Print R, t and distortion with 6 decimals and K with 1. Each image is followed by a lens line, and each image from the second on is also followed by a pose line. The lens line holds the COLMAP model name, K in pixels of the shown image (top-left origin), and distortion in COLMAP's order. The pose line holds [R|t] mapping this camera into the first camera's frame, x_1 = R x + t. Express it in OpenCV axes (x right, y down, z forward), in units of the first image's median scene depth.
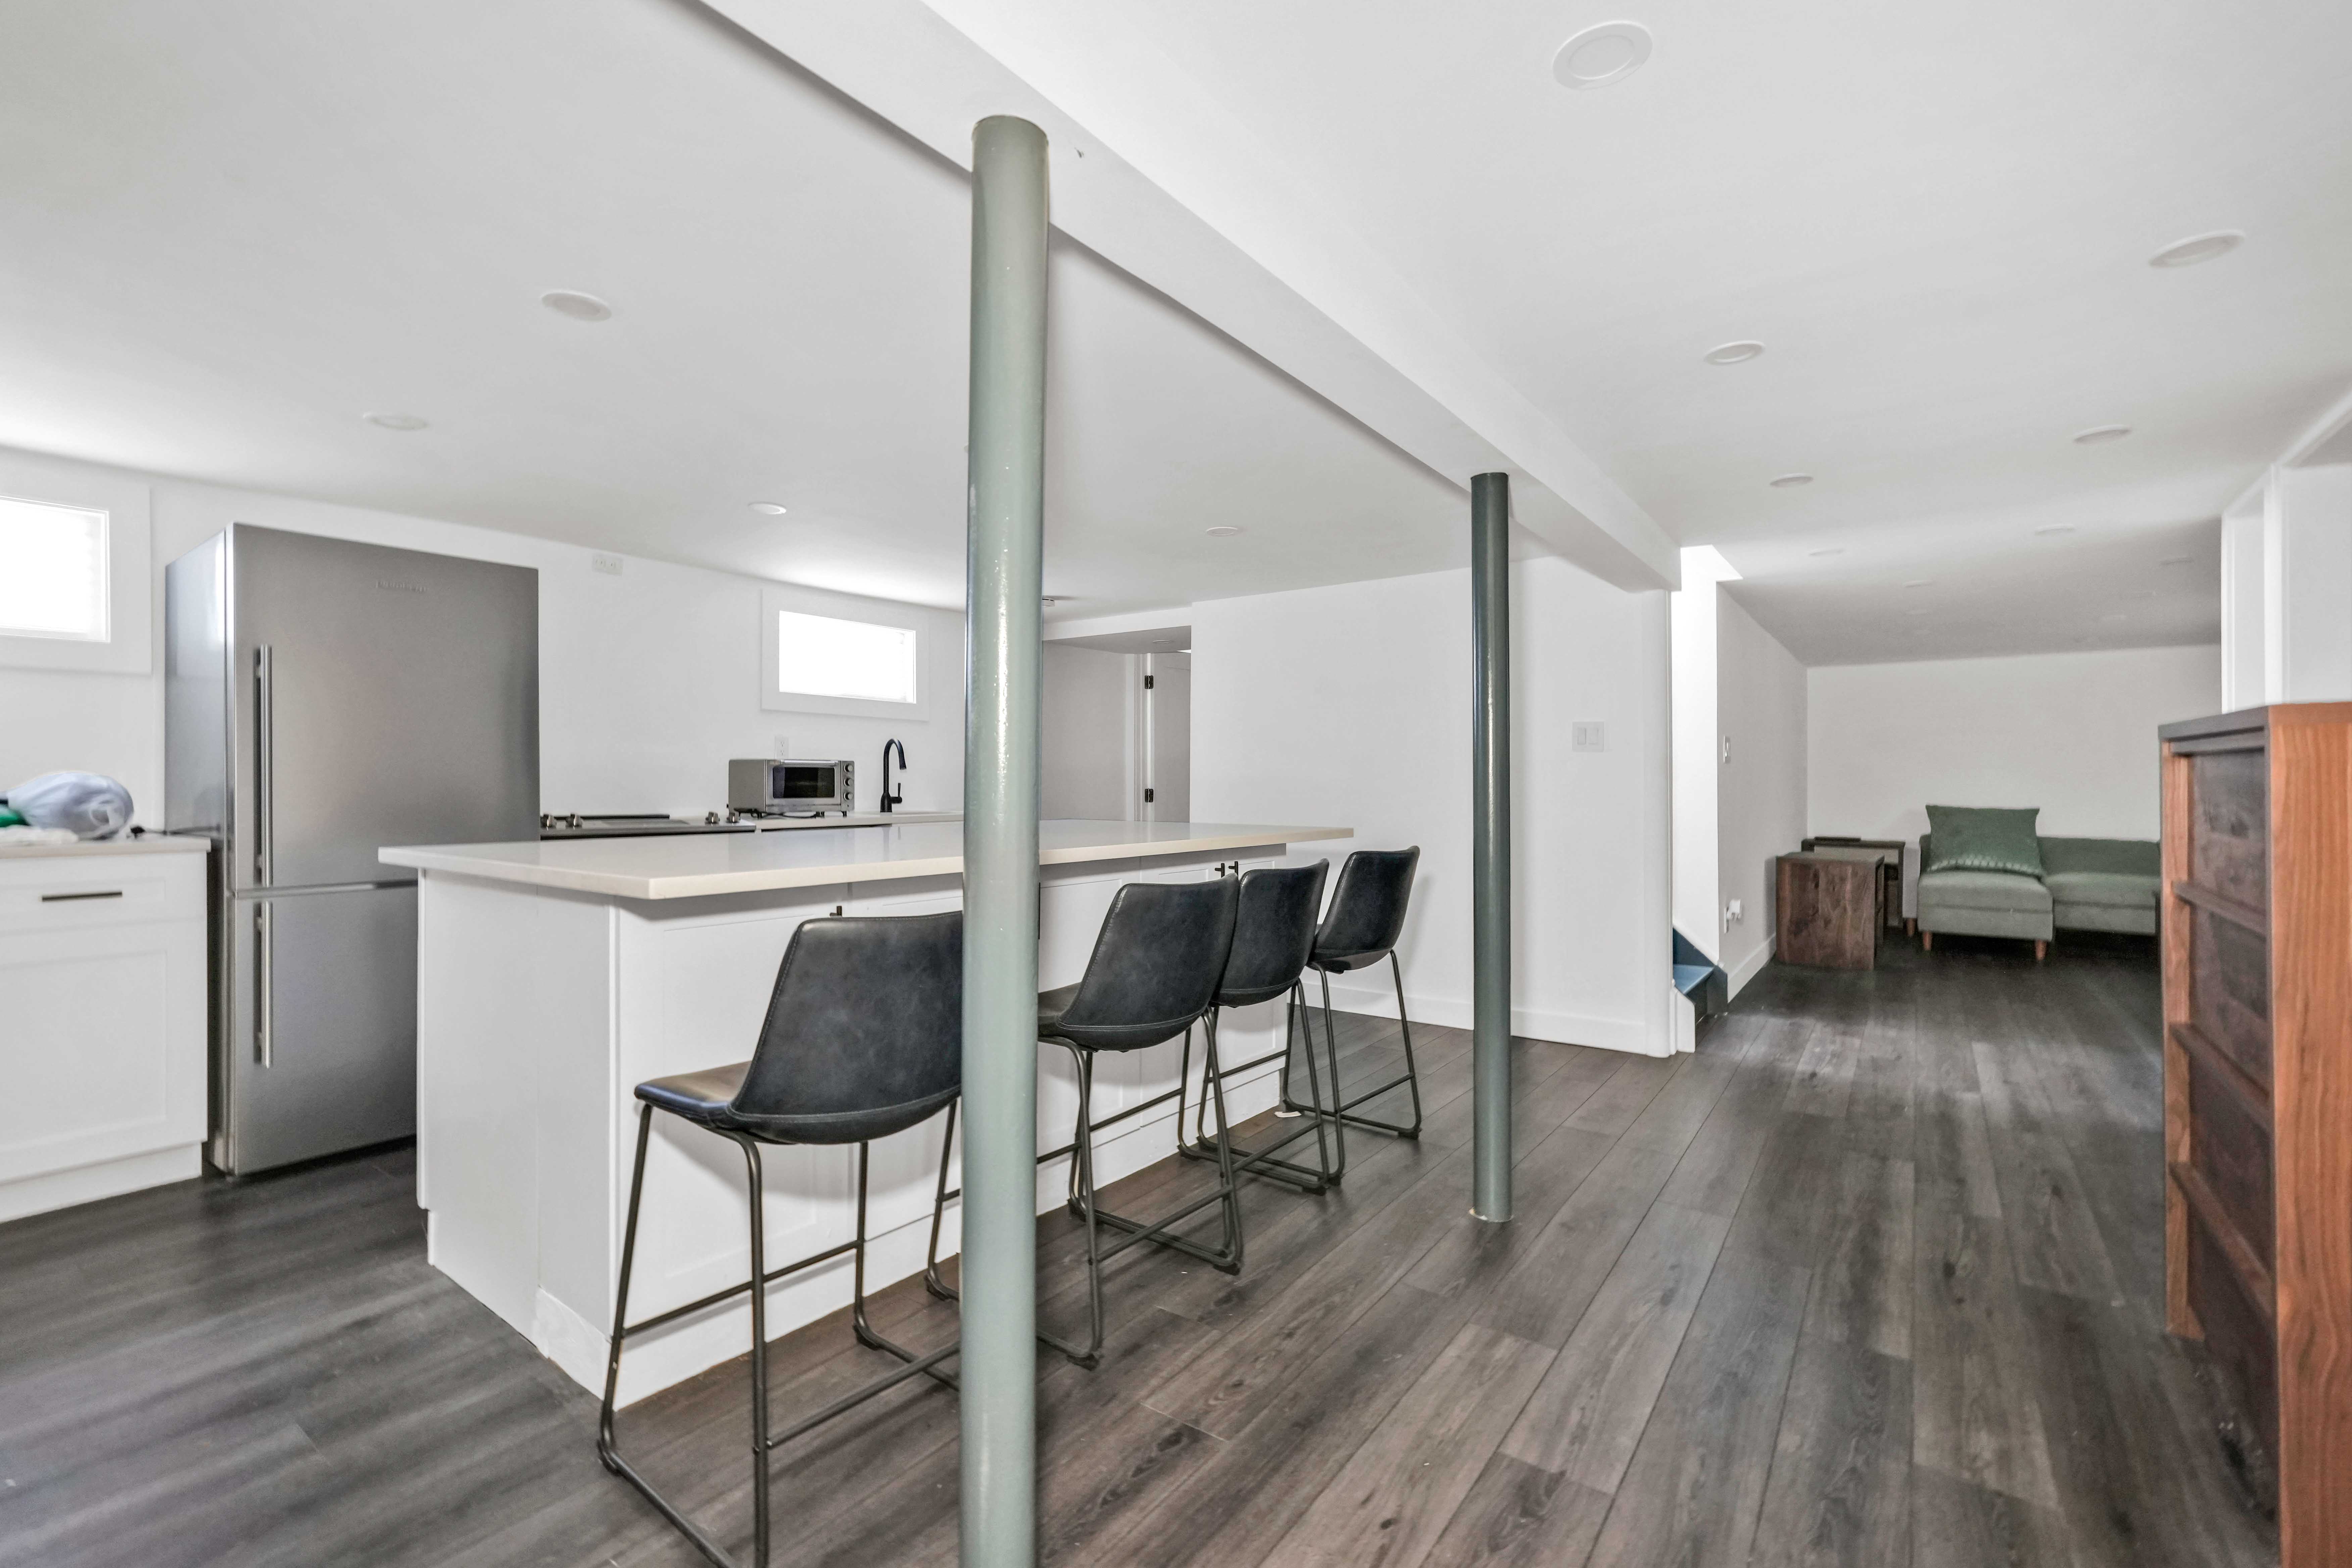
lens RADIAL K [[1021.6, 0, 1176.0], [0, 1021.6, 784.0], [0, 0, 1]] dist [0.000639, 0.000379]
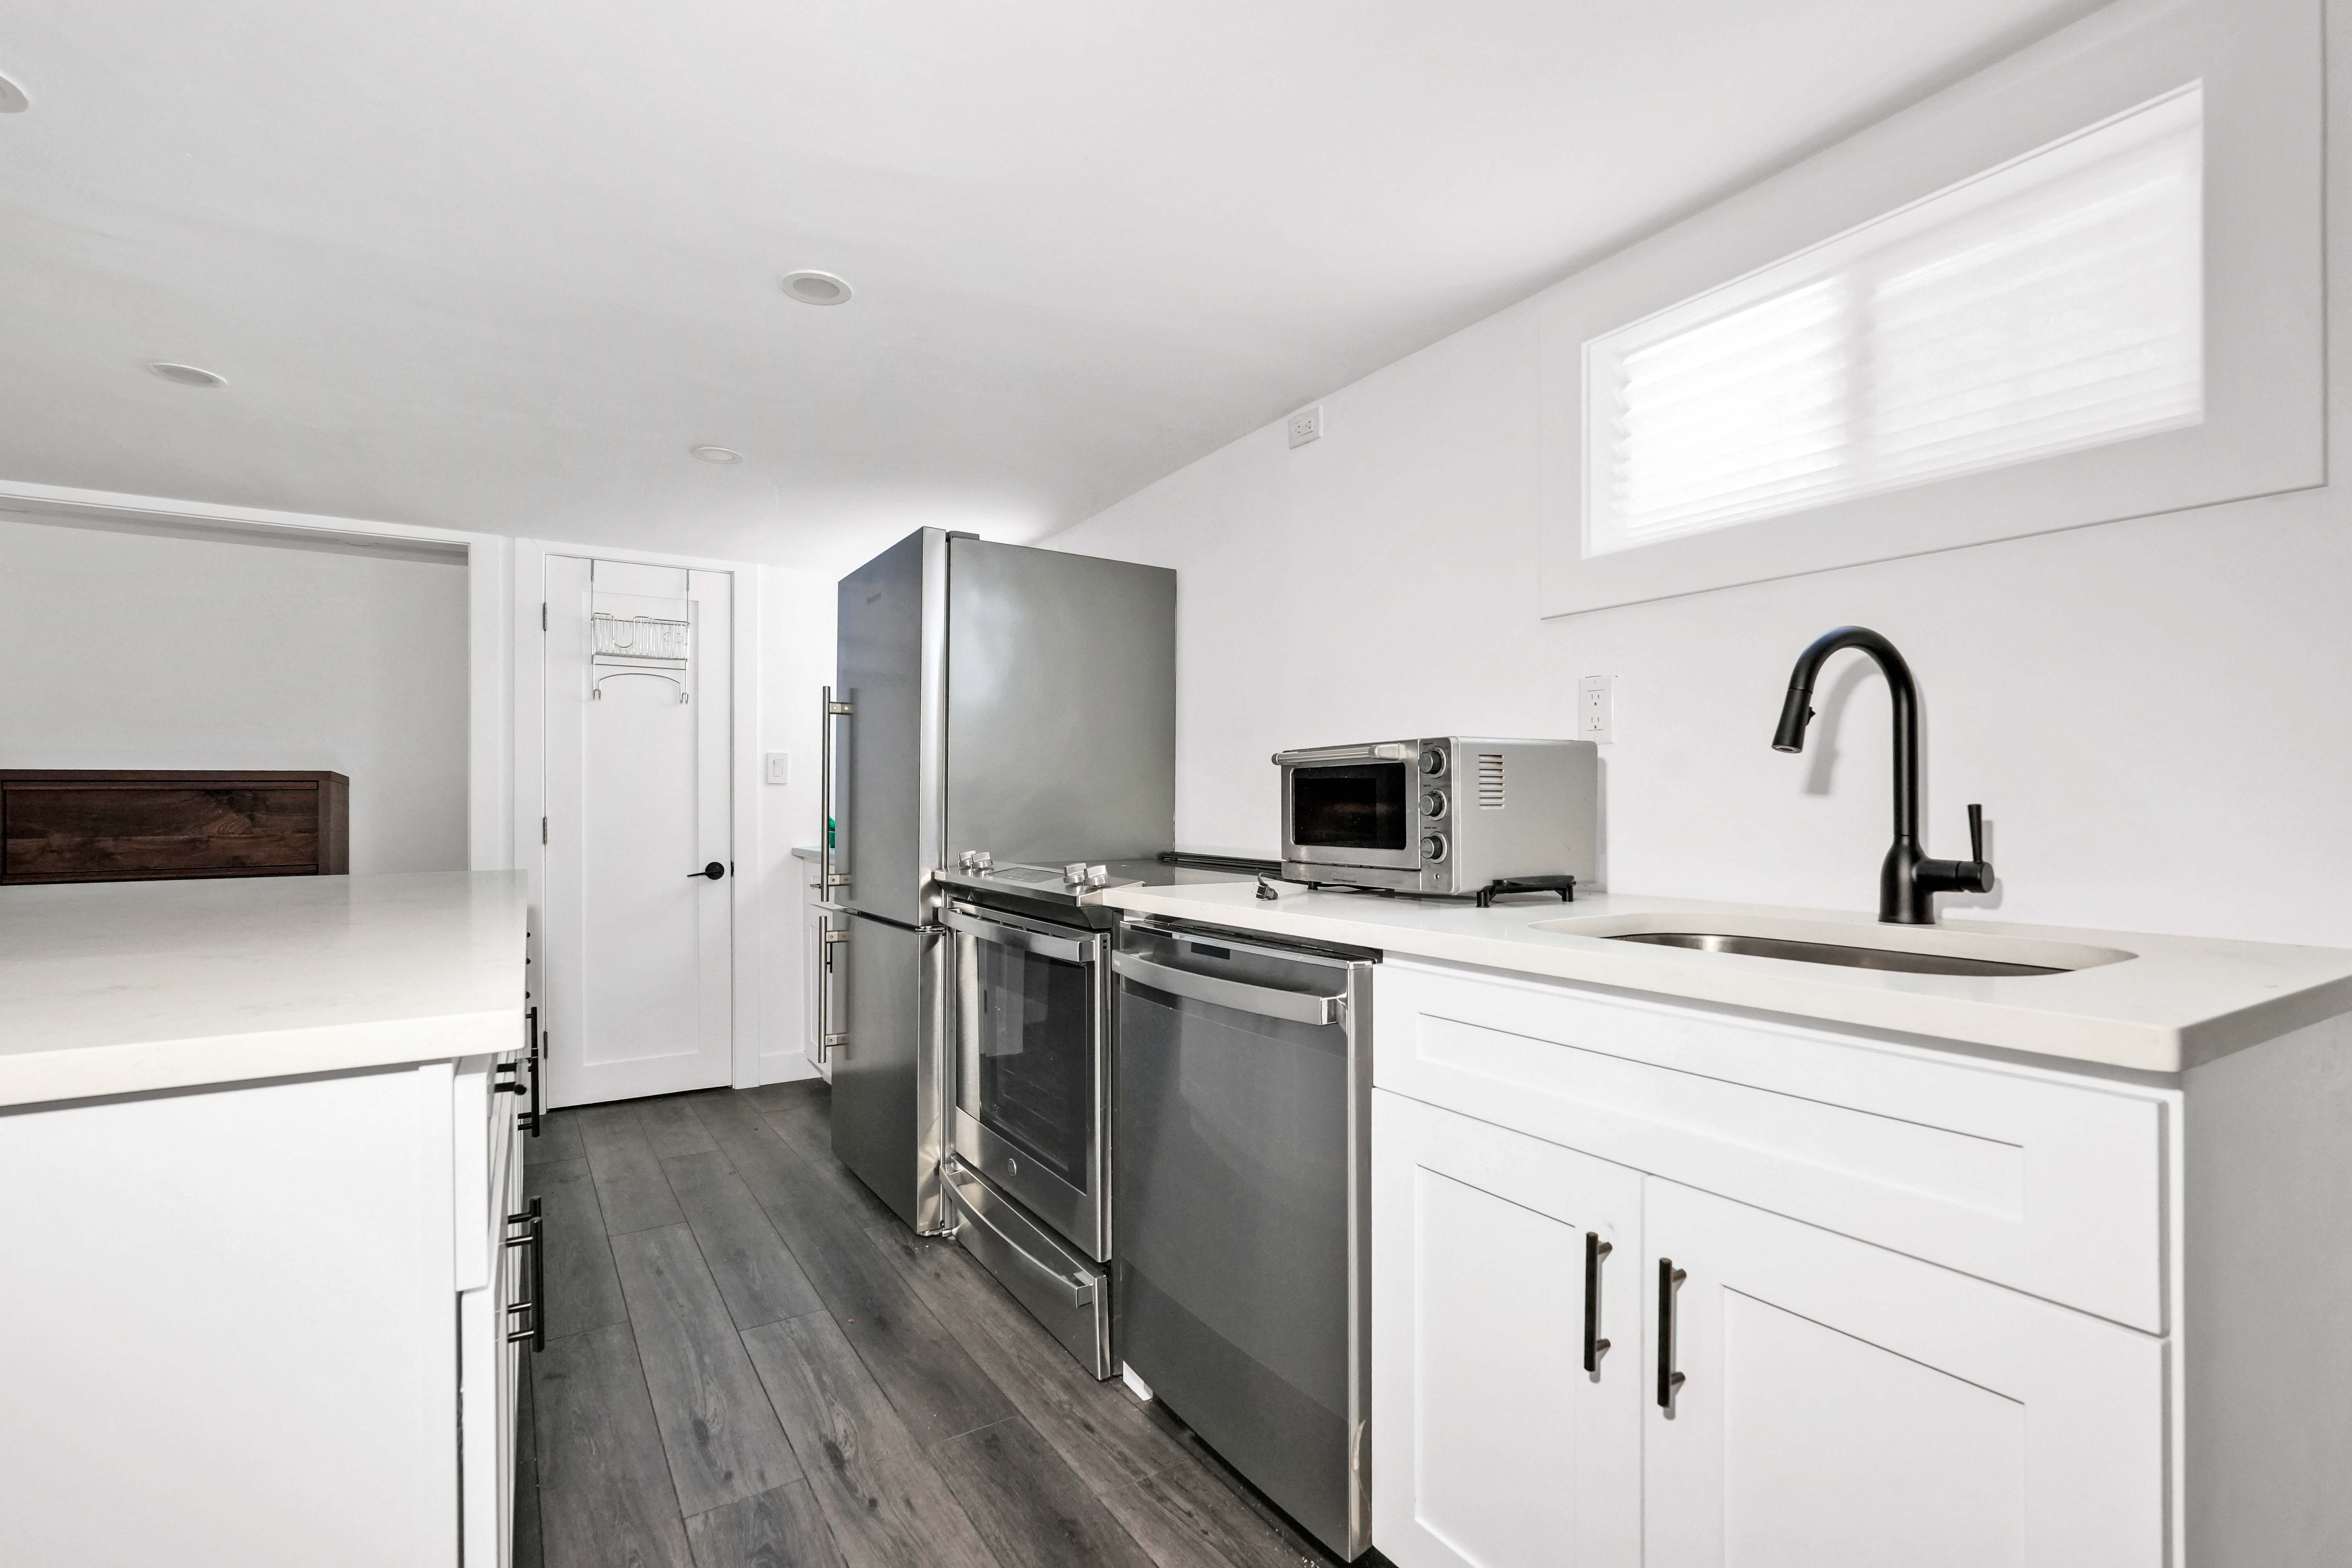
lens RADIAL K [[1073.9, 0, 1176.0], [0, 1073.9, 784.0], [0, 0, 1]] dist [-0.000824, -0.000103]
pose [[-0.372947, -0.017591, -0.927686, 0.060752], [0.004037, 0.999780, -0.020581, -0.003974], [0.927844, -0.011421, -0.372794, 2.211533]]
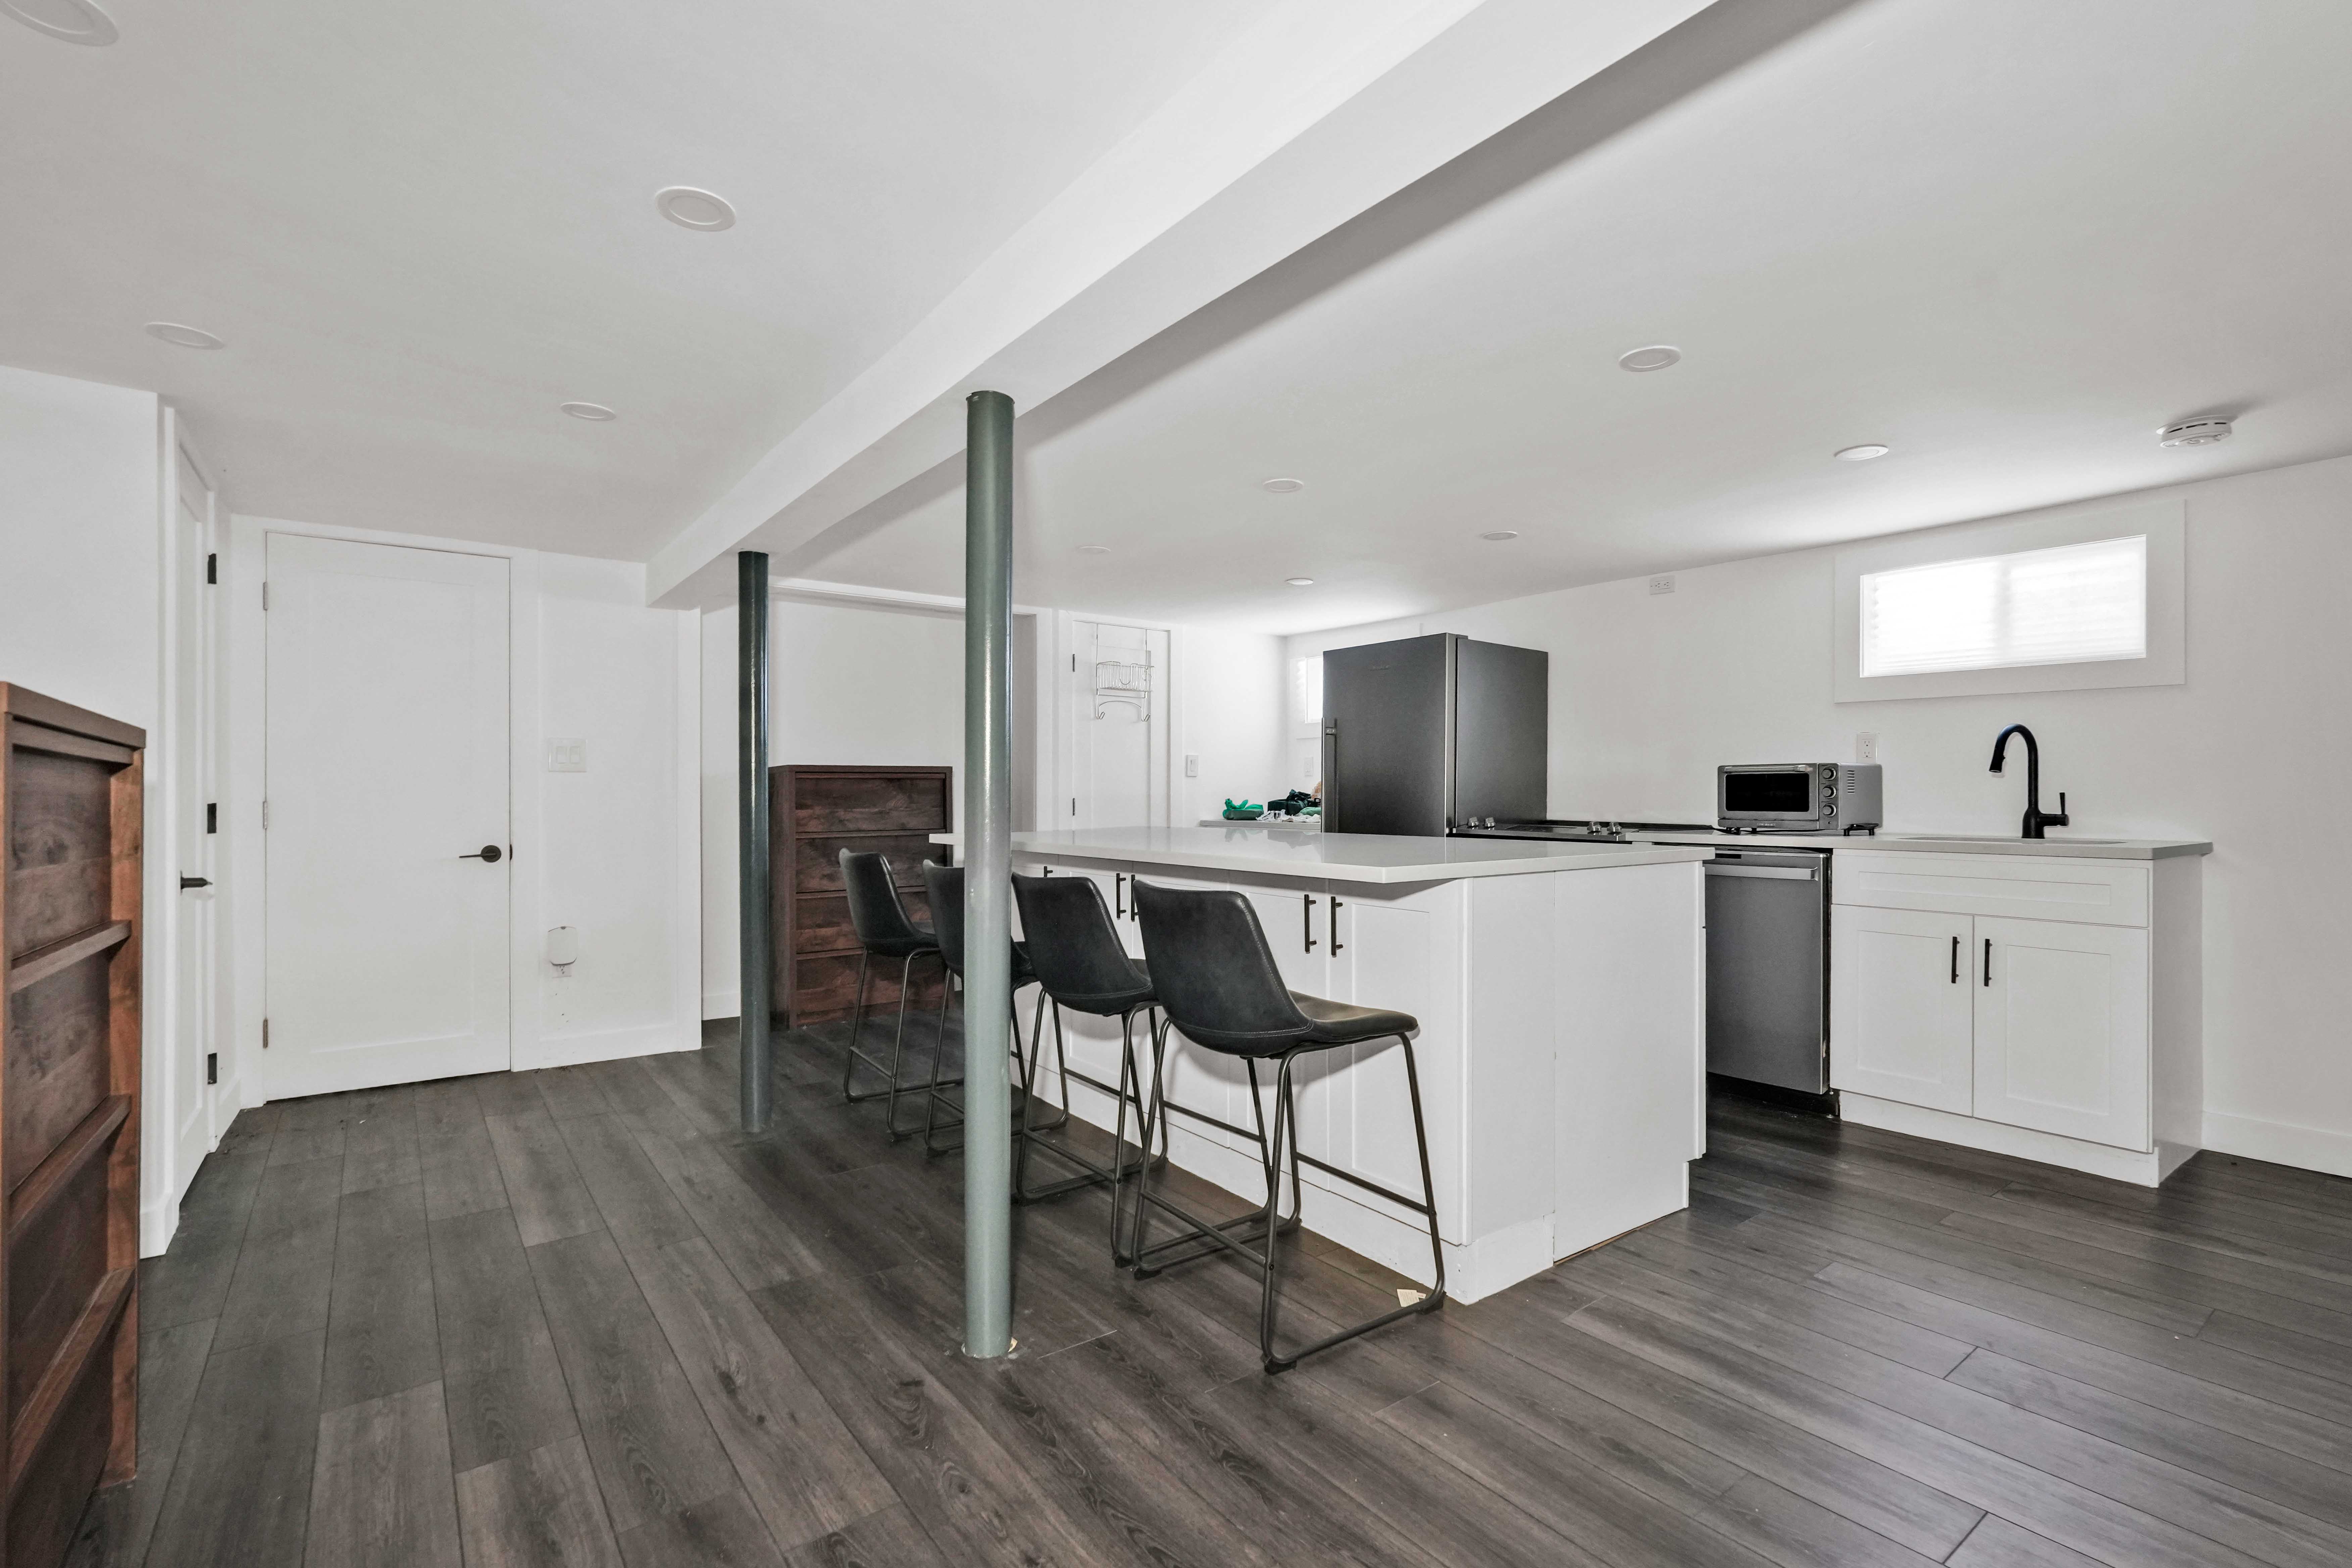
lens RADIAL K [[1073.9, 0, 1176.0], [0, 1073.9, 784.0], [0, 0, 1]] dist [-0.000824, -0.000103]
pose [[-0.298088, -0.007891, -0.954506, 1.237603], [-0.000287, 0.999967, -0.008177, -0.002419], [0.954538, -0.002164, -0.298080, 1.628347]]
